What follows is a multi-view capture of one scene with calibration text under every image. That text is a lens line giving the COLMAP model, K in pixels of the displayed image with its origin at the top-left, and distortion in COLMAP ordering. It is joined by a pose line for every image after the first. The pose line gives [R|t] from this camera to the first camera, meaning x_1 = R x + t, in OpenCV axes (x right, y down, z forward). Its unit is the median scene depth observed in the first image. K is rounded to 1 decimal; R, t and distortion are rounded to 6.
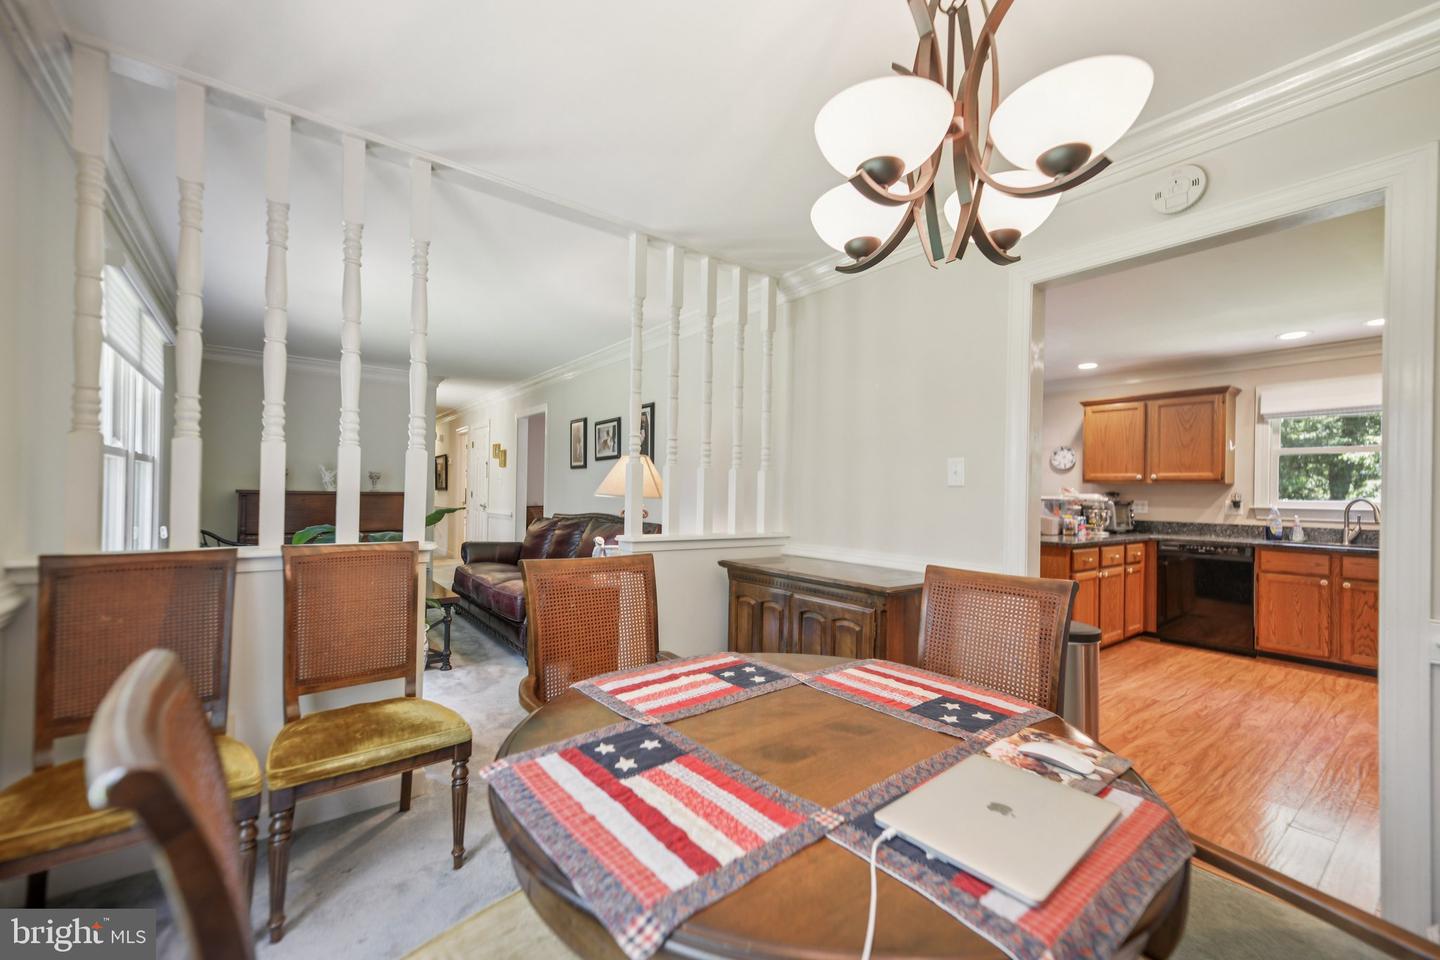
lens RADIAL K [[581.7, 0, 722.3], [0, 581.7, 488.2], [0, 0, 1]] dist [0.013534, 0.000035]
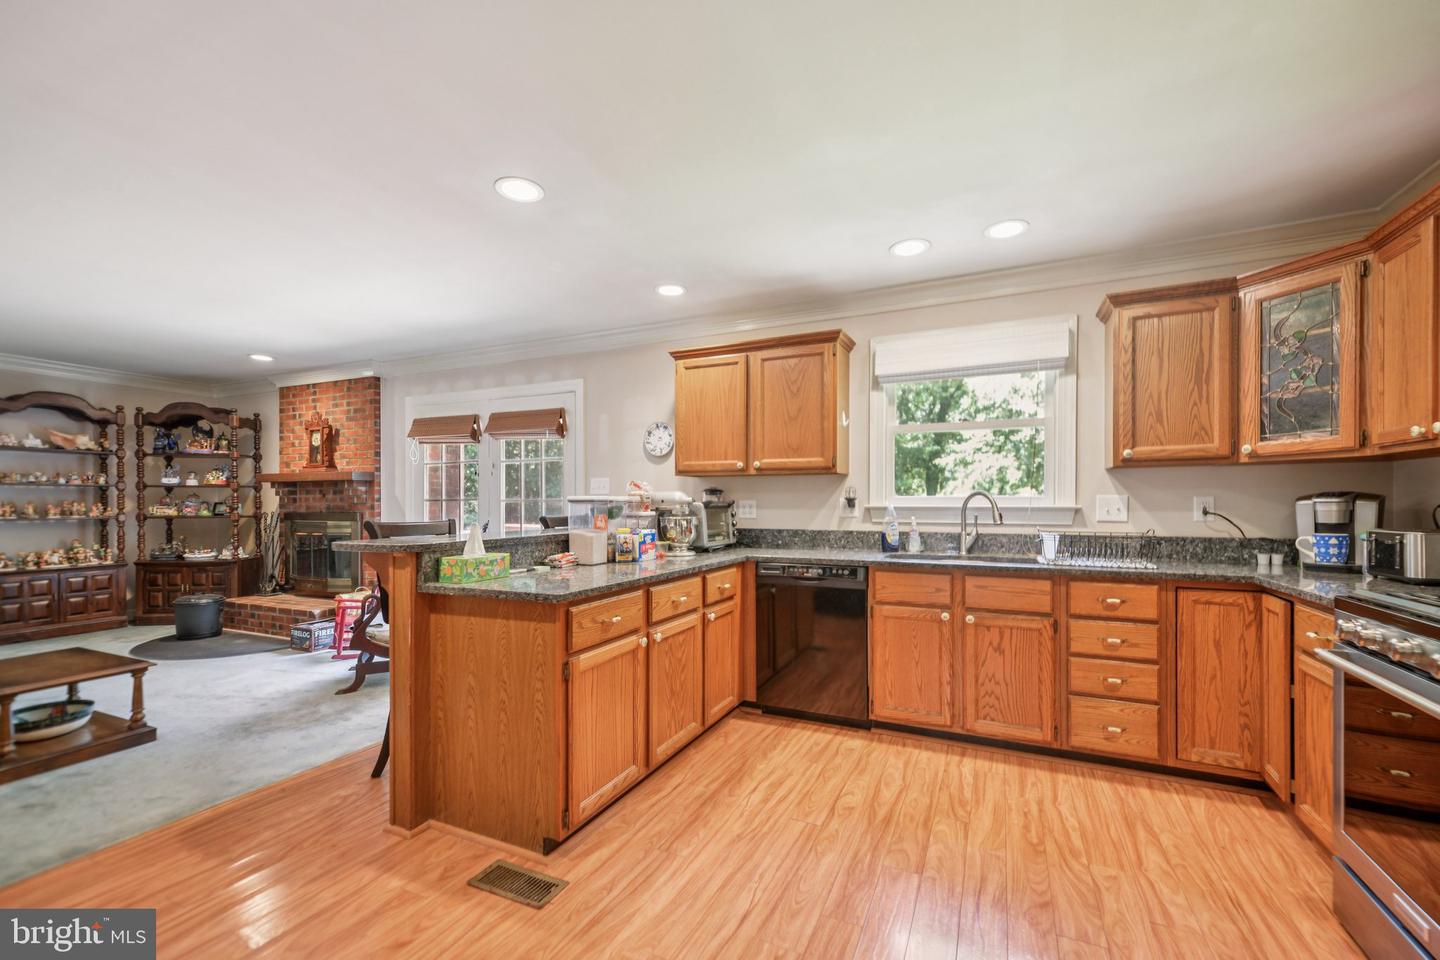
lens RADIAL K [[598.9, 0, 719.9], [0, 598.9, 507.3], [0, 0, 1]] dist [0.016522, -0.000532]
pose [[0.890655, -0.024189, 0.454036, 0.425528], [0.014331, 0.999581, 0.025140, 0.013277], [-0.454454, -0.015884, 0.890628, 0.448336]]
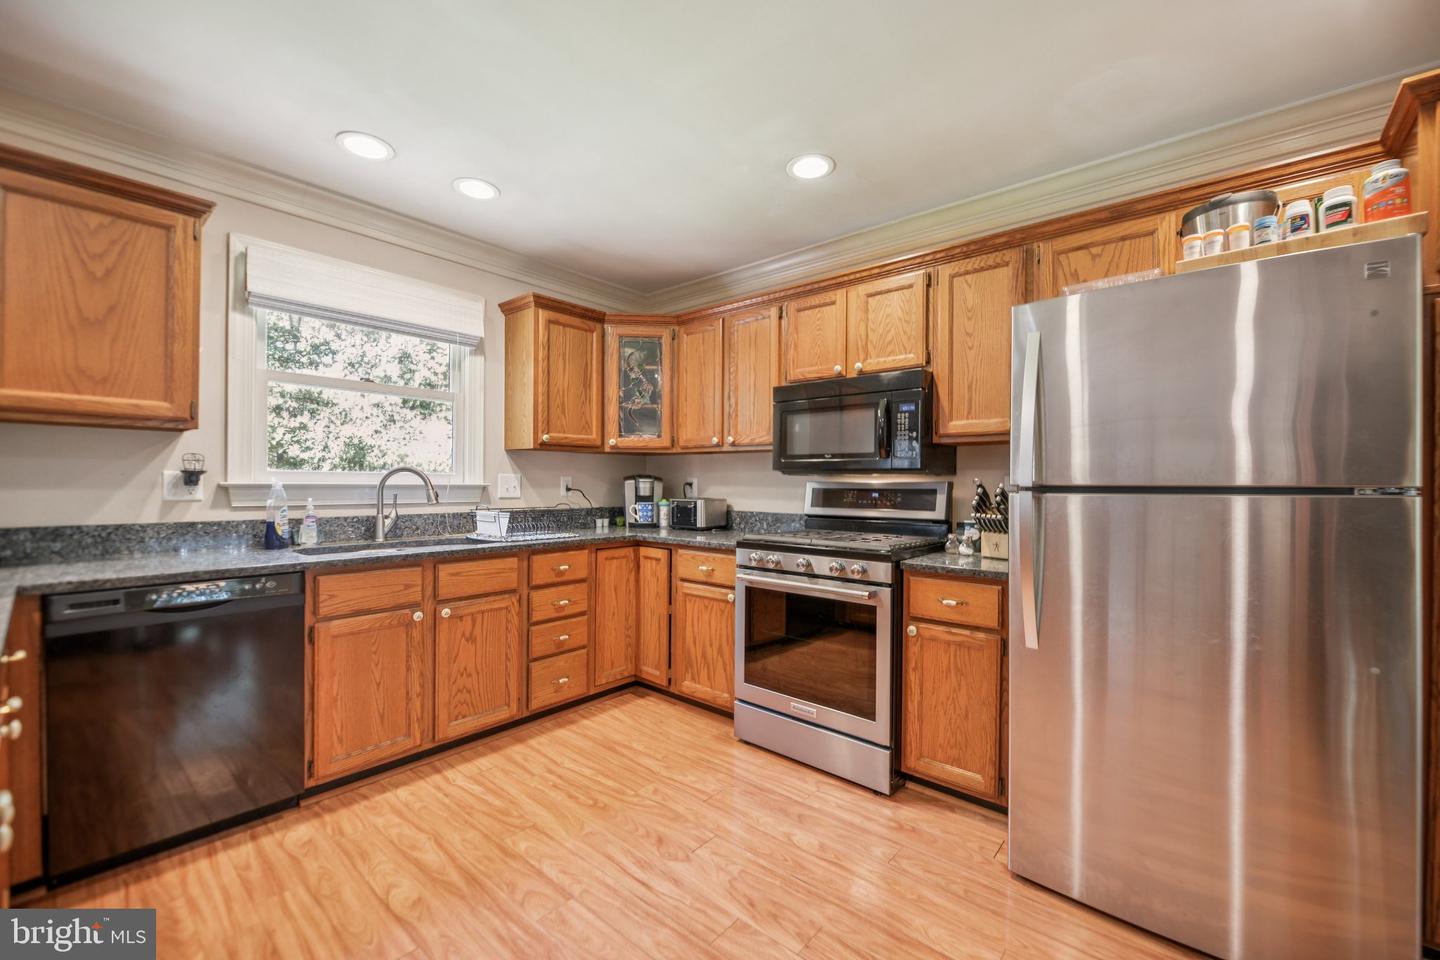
lens RADIAL K [[584.7, 0, 728.1], [0, 584.7, 483.9], [0, 0, 1]] dist [0.002206, -0.004091]
pose [[-0.209004, -0.024049, 0.977619, 0.367835], [-0.021638, 0.999567, 0.019963, 0.015092], [-0.977675, -0.016981, -0.209434, 0.730748]]
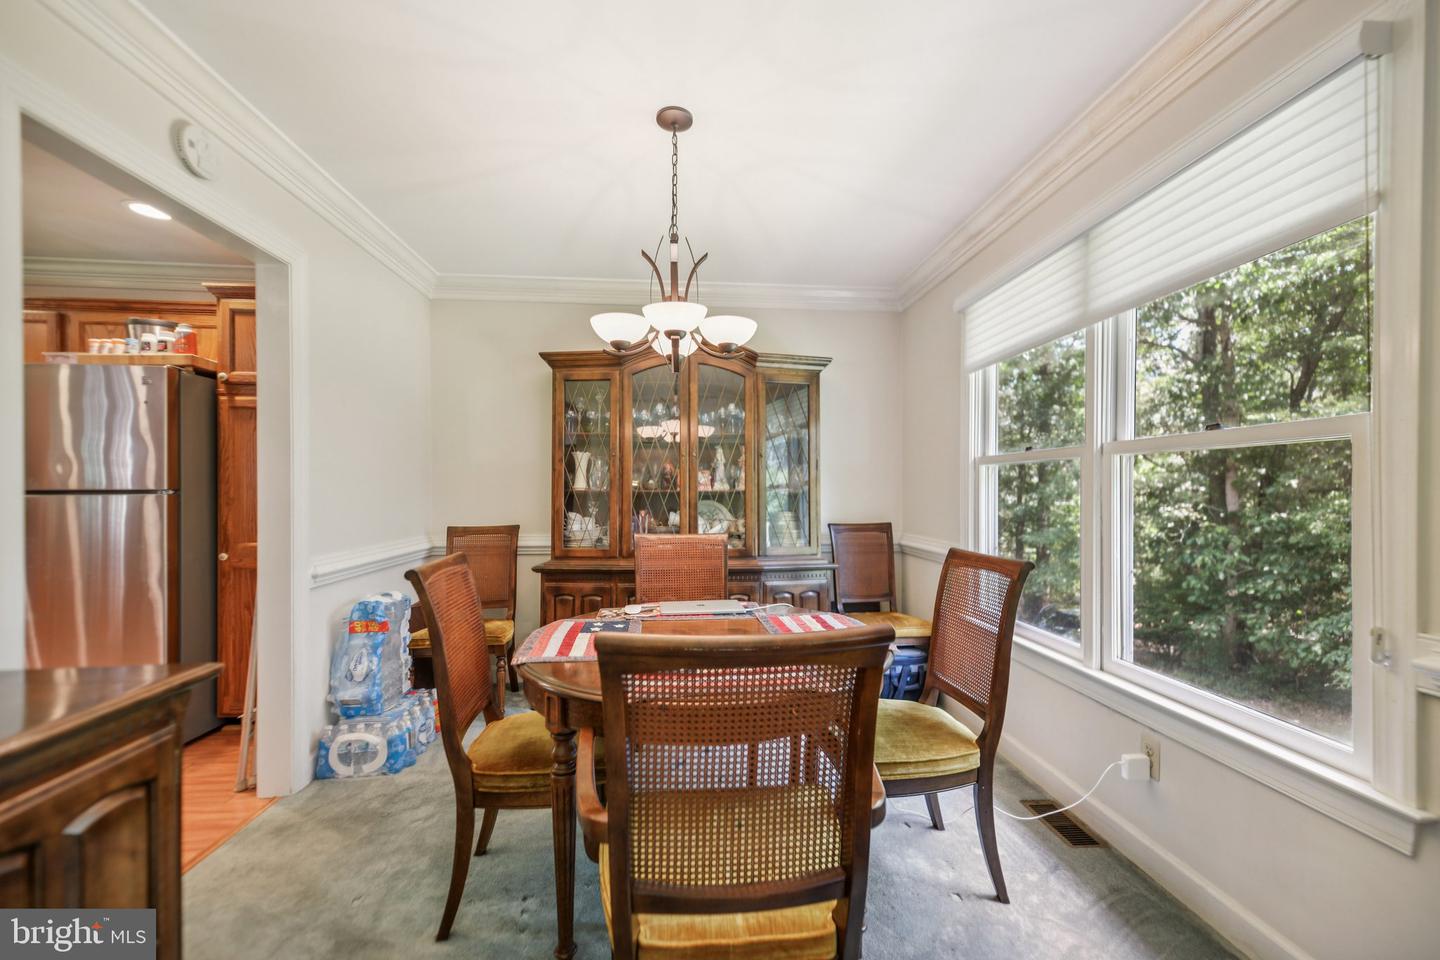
lens RADIAL K [[584.7, 0, 744.6], [0, 584.7, 486.5], [0, 0, 1]] dist [0.001497, 0.000081]
pose [[-0.856339, -0.017901, 0.516103, -0.184186], [-0.021932, 0.999758, -0.001713, 0.001650], [-0.515947, -0.012786, -0.856525, 0.559490]]
